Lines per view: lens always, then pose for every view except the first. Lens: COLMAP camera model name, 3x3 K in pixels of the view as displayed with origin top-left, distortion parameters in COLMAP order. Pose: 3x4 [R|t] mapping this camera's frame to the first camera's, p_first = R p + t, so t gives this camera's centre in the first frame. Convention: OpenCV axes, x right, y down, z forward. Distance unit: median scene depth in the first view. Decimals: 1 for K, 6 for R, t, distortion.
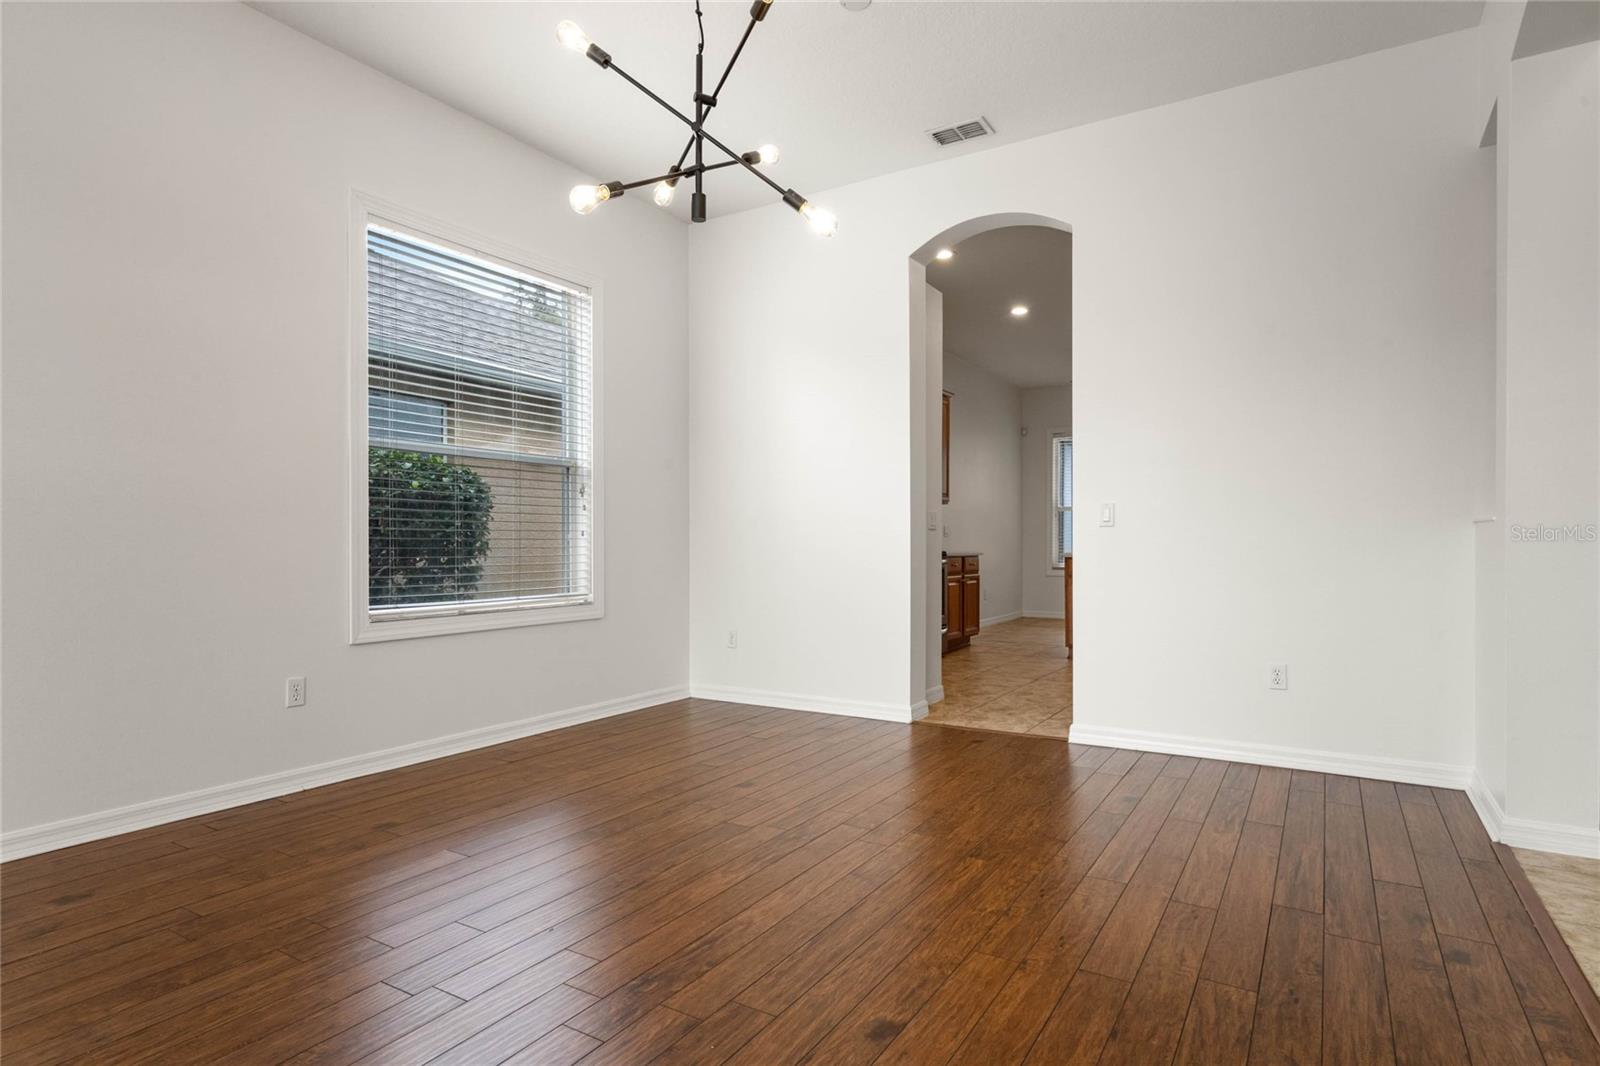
lens RADIAL K [[865.5, 0, 801.6], [0, 865.5, 538.7], [0, 0, 1]] dist [0.005674, 0.000585]
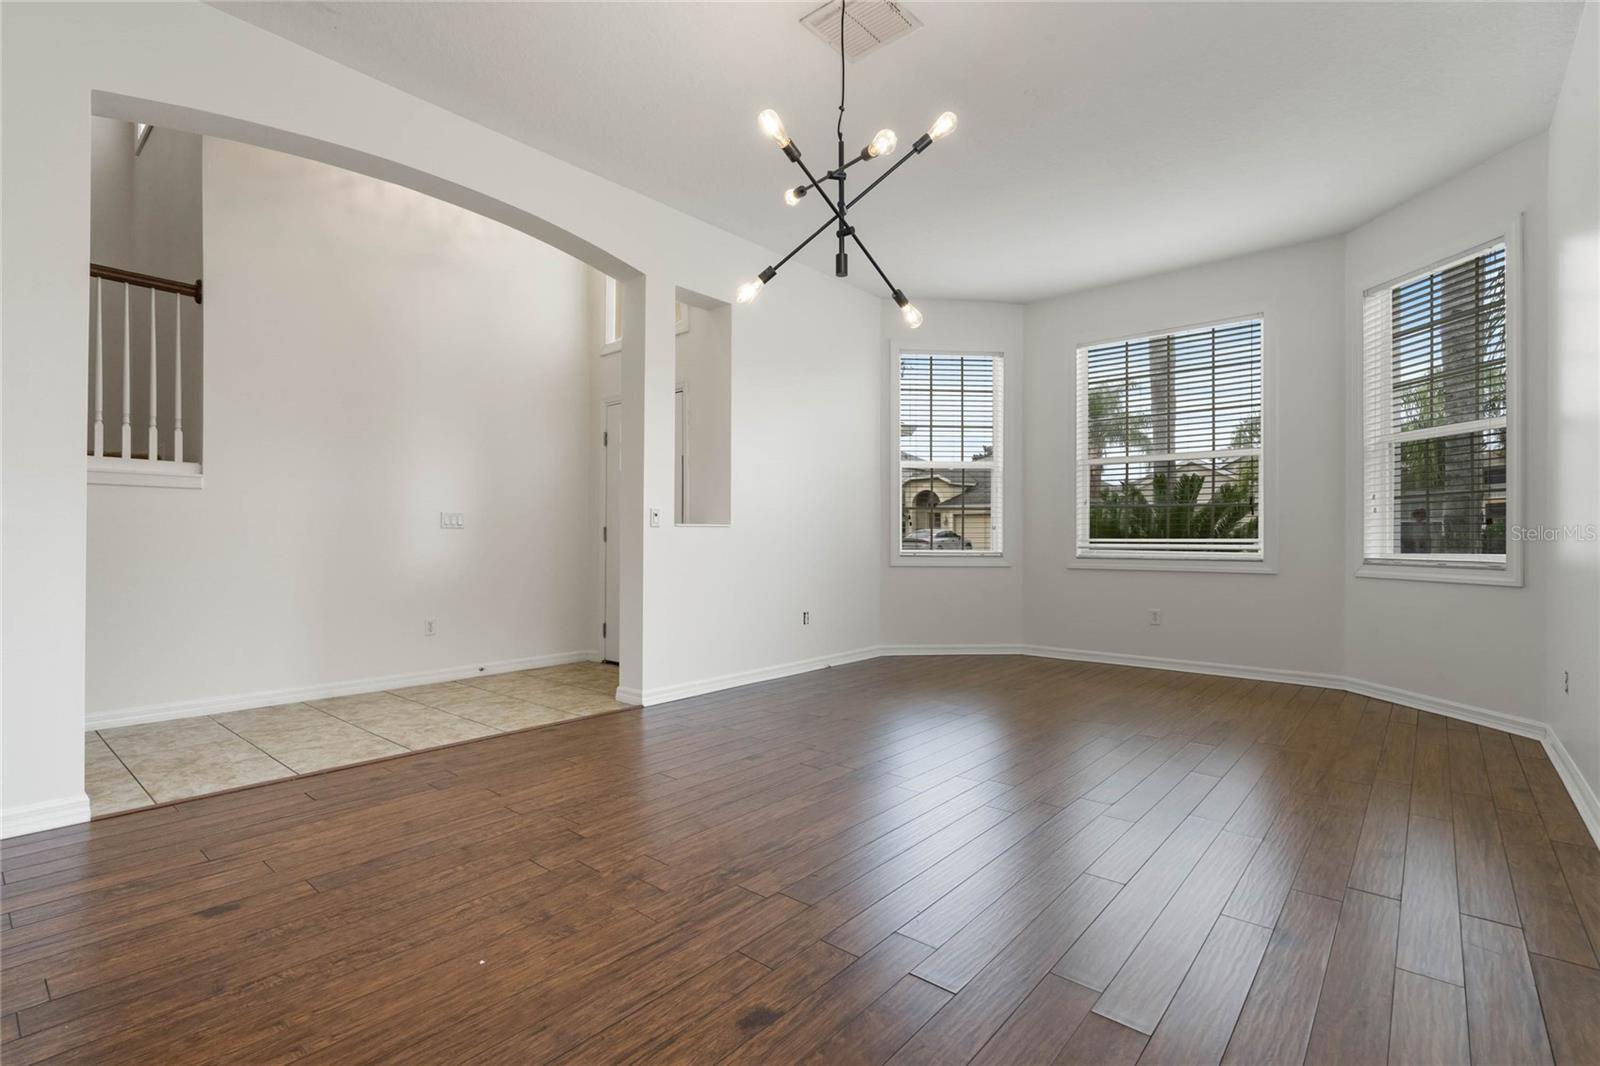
lens RADIAL K [[740.1, 0, 796.6], [0, 740.1, 536.7], [0, 0, 1]] dist [0.002575, 0.000145]
pose [[-0.988262, -0.000741, 0.152769, -0.214411], [-0.002290, 0.999948, -0.009965, 0.014806], [-0.152754, -0.010197, -0.988212, 2.033290]]
